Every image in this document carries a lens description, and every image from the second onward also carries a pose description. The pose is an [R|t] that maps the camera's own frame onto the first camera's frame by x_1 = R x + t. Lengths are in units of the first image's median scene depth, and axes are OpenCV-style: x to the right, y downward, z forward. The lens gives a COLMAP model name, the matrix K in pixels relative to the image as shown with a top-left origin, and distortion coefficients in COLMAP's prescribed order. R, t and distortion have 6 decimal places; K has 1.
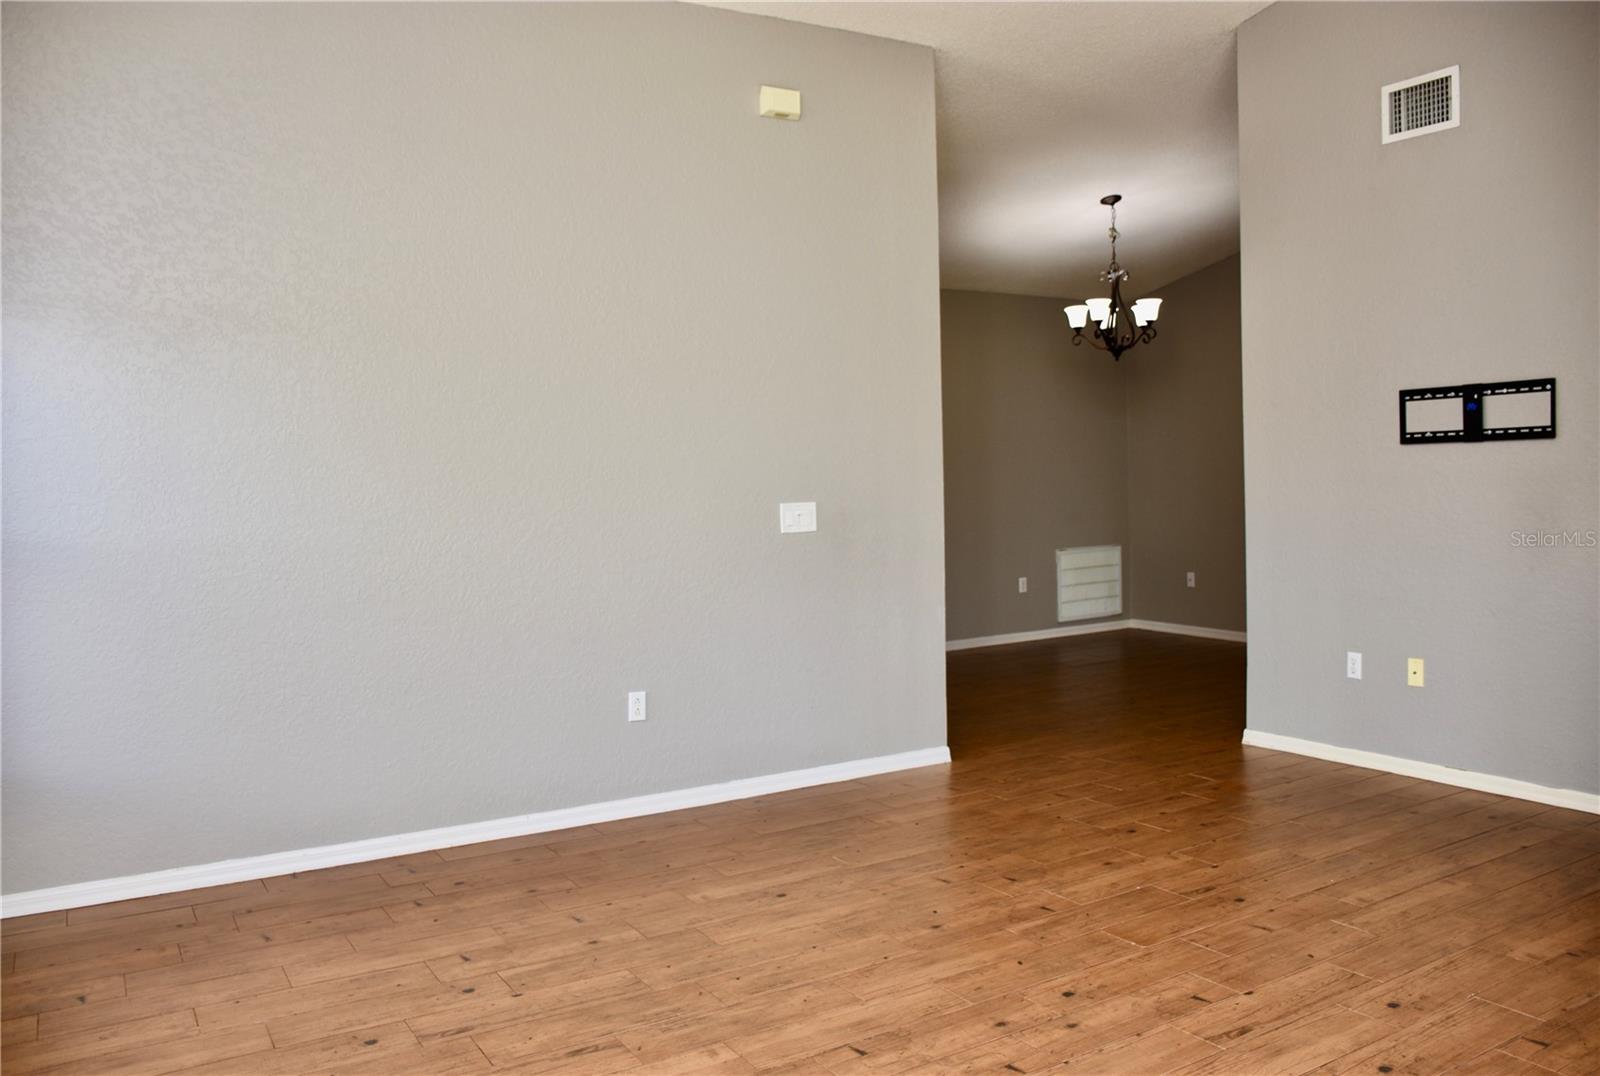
lens RADIAL K [[1258.7, 0, 800.0], [0, 1258.7, 538.0], [0, 0, 1]] dist [-0.001589, -0.000505]
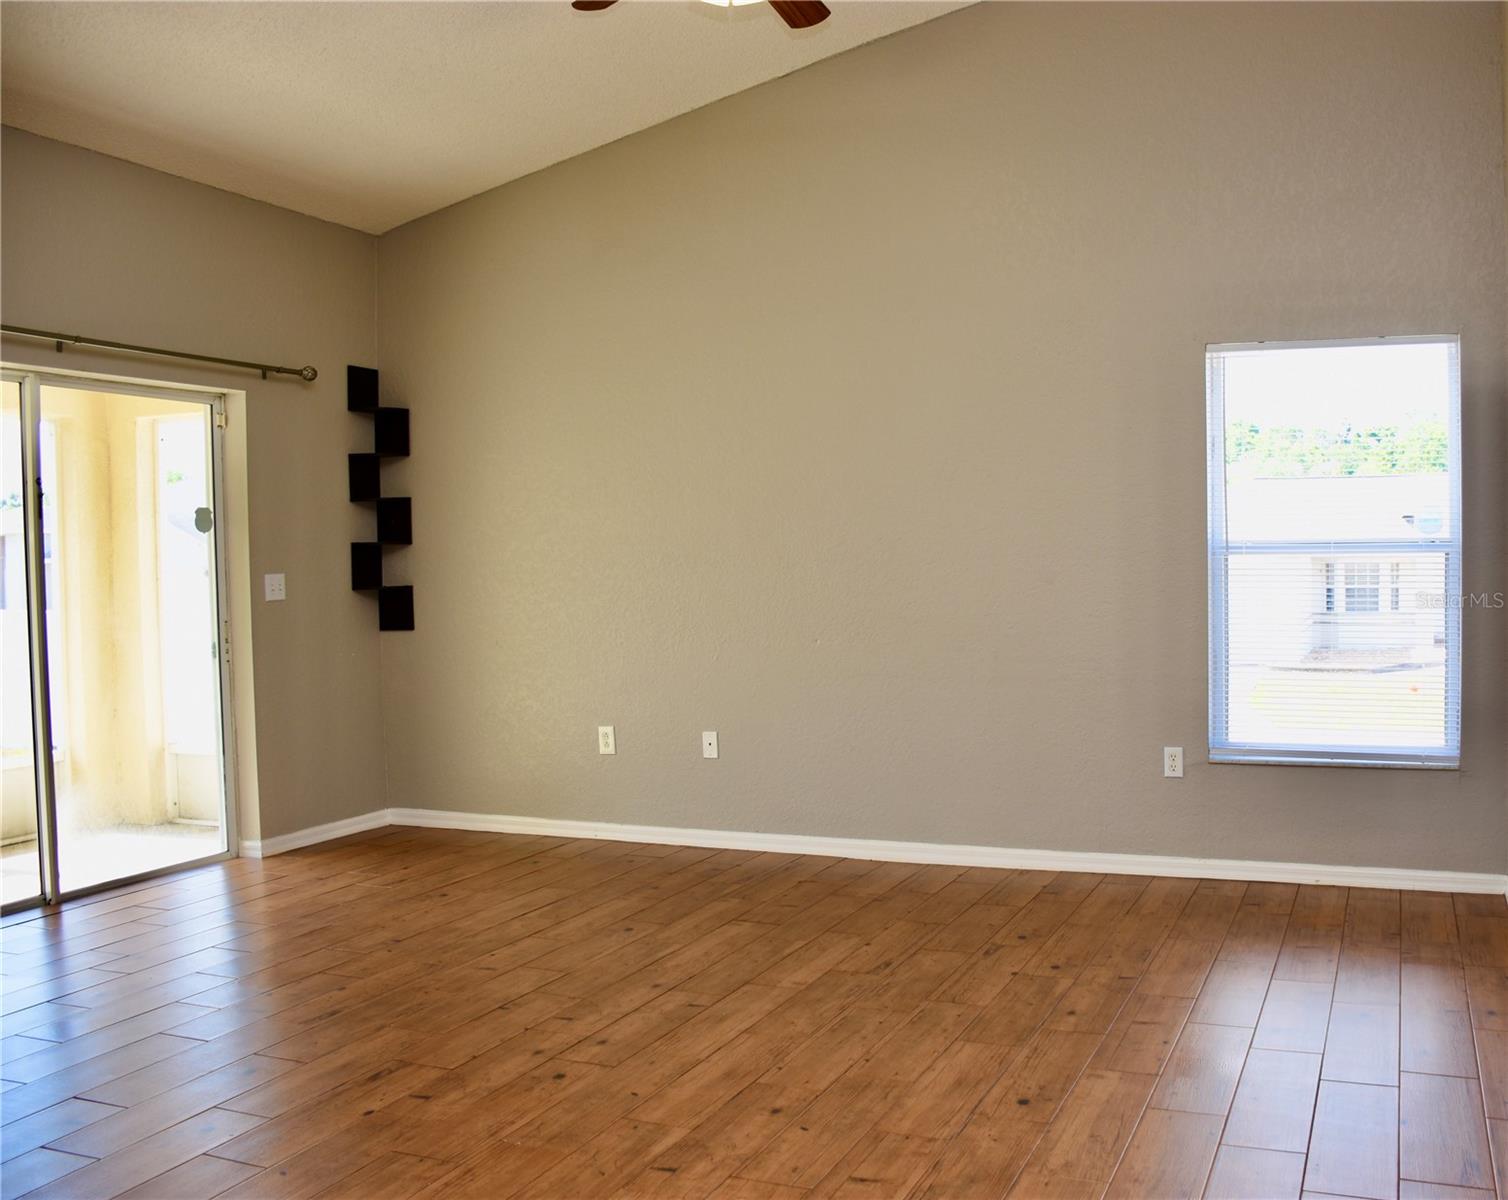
lens RADIAL K [[1421.2, 0, 754.0], [0, 1421.2, 600.0], [0, 0, 1]] dist [0.005068, 0.005910]
pose [[-0.830750, 0.053953, -0.554025, 0.632107], [0.011454, 0.996738, 0.079892, -0.067114], [0.556528, 0.060024, -0.828658, 1.857101]]
